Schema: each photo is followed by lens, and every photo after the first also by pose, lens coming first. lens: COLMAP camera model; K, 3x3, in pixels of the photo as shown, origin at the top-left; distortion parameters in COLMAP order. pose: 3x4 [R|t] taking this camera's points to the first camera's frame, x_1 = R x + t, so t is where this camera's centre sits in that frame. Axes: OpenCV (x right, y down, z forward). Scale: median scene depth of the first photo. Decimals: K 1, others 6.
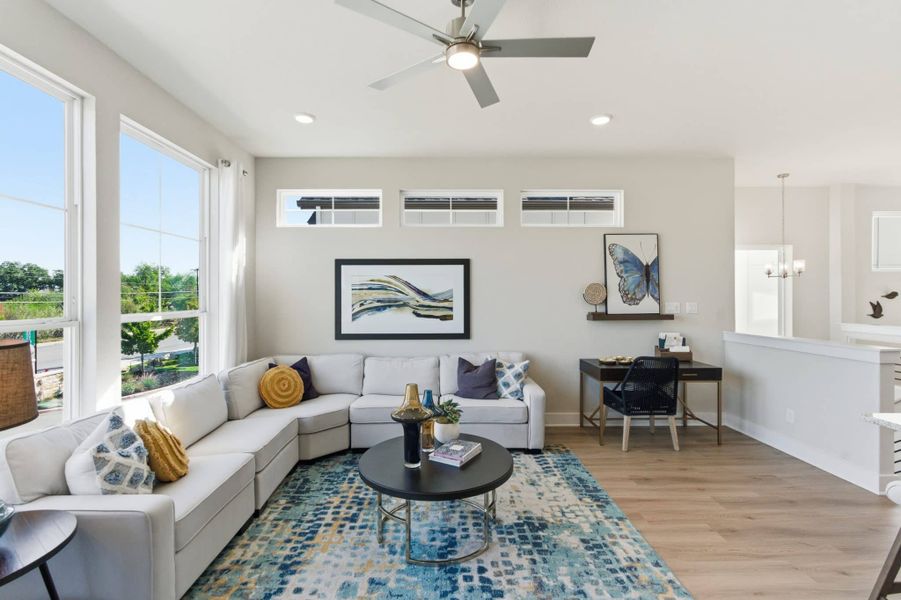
lens RADIAL K [[419.7, 0, 431.2], [0, 419.7, 299.2], [0, 0, 1]] dist [0.007397, 0.001389]
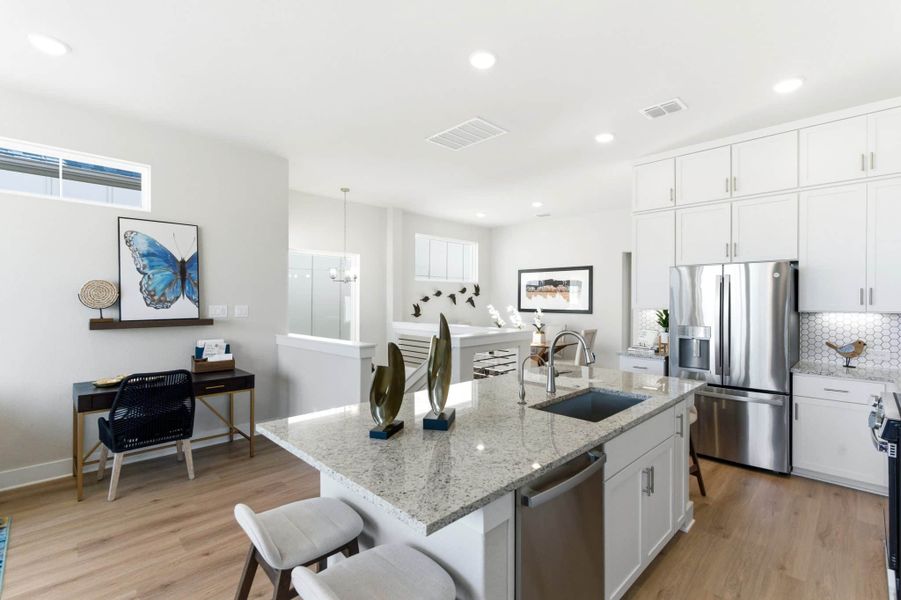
lens RADIAL K [[419.7, 0, 449.1], [0, 419.7, 303.1], [0, 0, 1]] dist [0.007397, 0.001389]
pose [[0.725559, -0.001129, 0.688159, 0.322869], [0.000568, 0.999999, 0.001042, 0.002502], [-0.688160, -0.000365, 0.725559, 0.020401]]
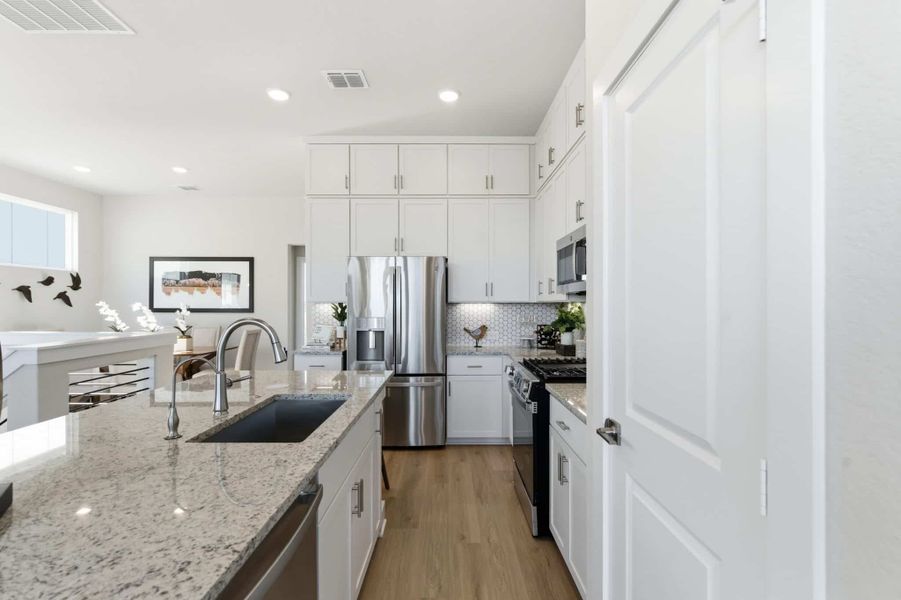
lens RADIAL K [[419.7, 0, 448.6], [0, 419.7, 307.0], [0, 0, 1]] dist [0.007397, 0.001389]
pose [[0.023316, -0.000787, 0.999728, 0.433139], [0.005871, 0.999983, 0.000650, 0.029220], [-0.999711, 0.005854, 0.023320, 0.120751]]
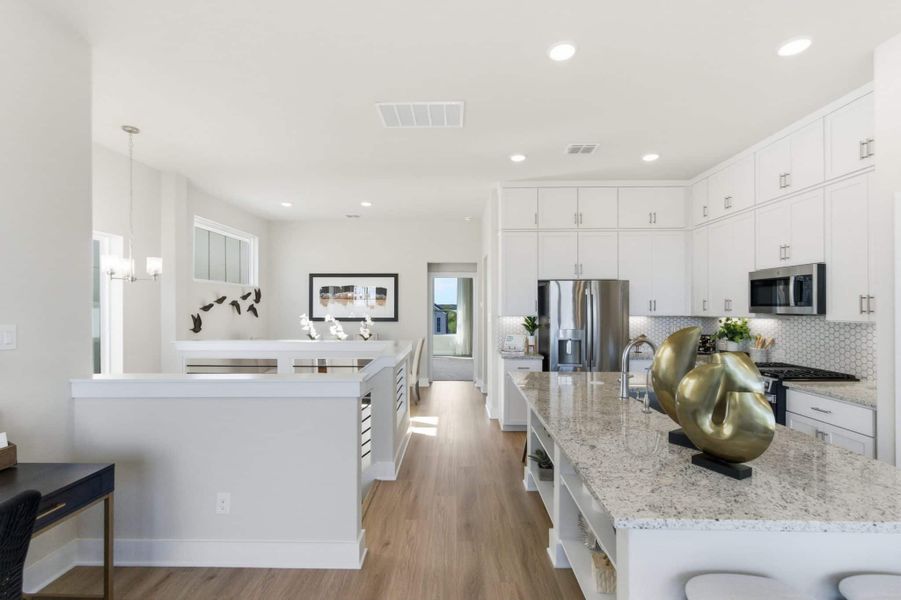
lens RADIAL K [[419.7, 0, 441.1], [0, 419.7, 306.9], [0, 0, 1]] dist [0.007397, 0.001389]
pose [[0.038063, 0.000390, 0.999275, 0.211686], [0.008494, 0.999964, -0.000713, -0.007165], [-0.999239, 0.008515, 0.038058, 0.564851]]
